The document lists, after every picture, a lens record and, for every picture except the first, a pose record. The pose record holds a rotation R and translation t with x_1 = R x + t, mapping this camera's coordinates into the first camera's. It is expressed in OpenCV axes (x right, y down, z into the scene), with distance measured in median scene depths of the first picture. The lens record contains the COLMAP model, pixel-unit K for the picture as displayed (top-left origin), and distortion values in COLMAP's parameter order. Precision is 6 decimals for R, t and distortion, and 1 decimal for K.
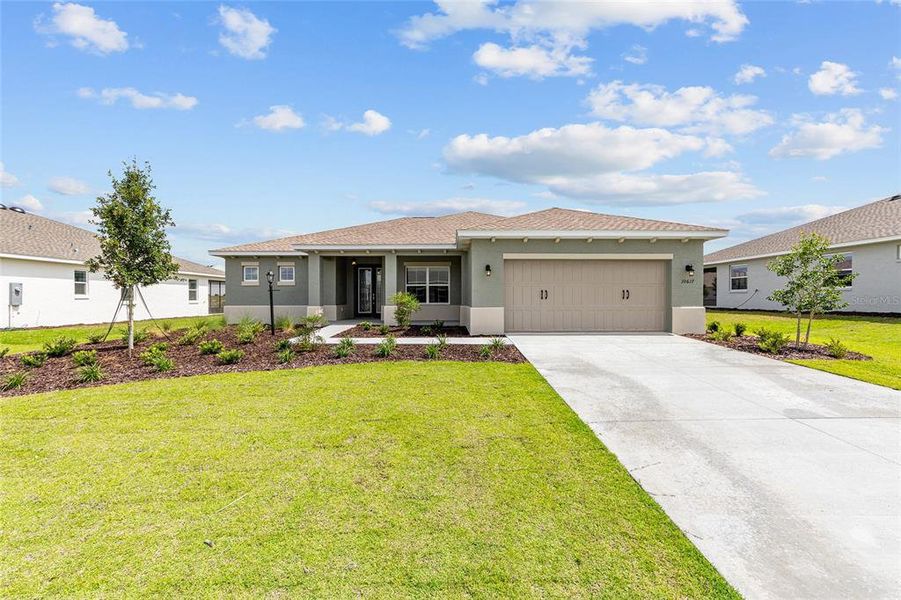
lens RADIAL K [[365.0, 0, 446.5], [0, 365.0, 302.0], [0, 0, 1]] dist [-0.000028, 0.000090]
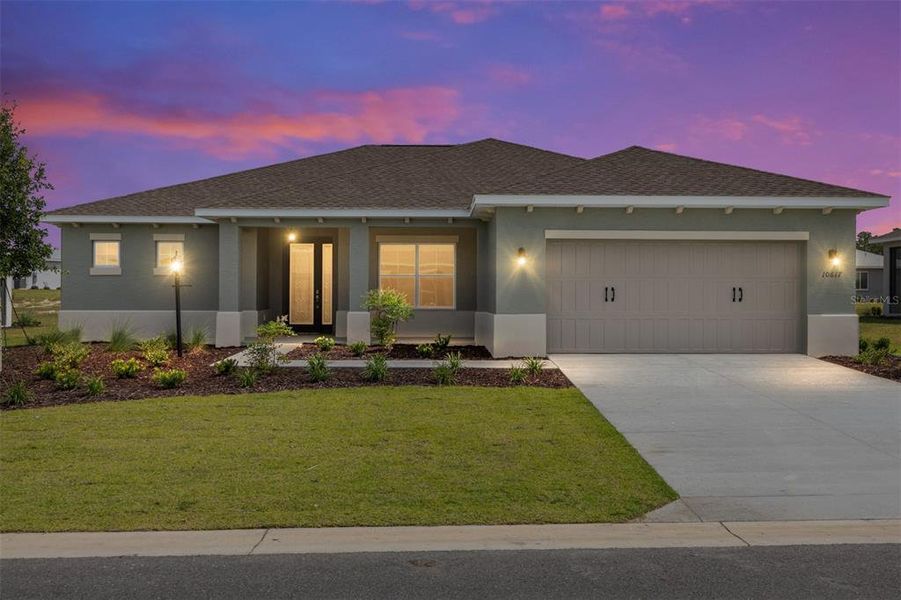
lens RADIAL K [[858.5, 0, 450.5], [0, 858.5, 300.0], [0, 0, 1]] dist [0.009254, 0.003102]
pose [[0.999630, 0.004041, 0.026909, -0.051334], [-0.003885, 0.999975, -0.005839, -0.000832], [-0.026932, 0.005732, 0.999621, -0.503750]]
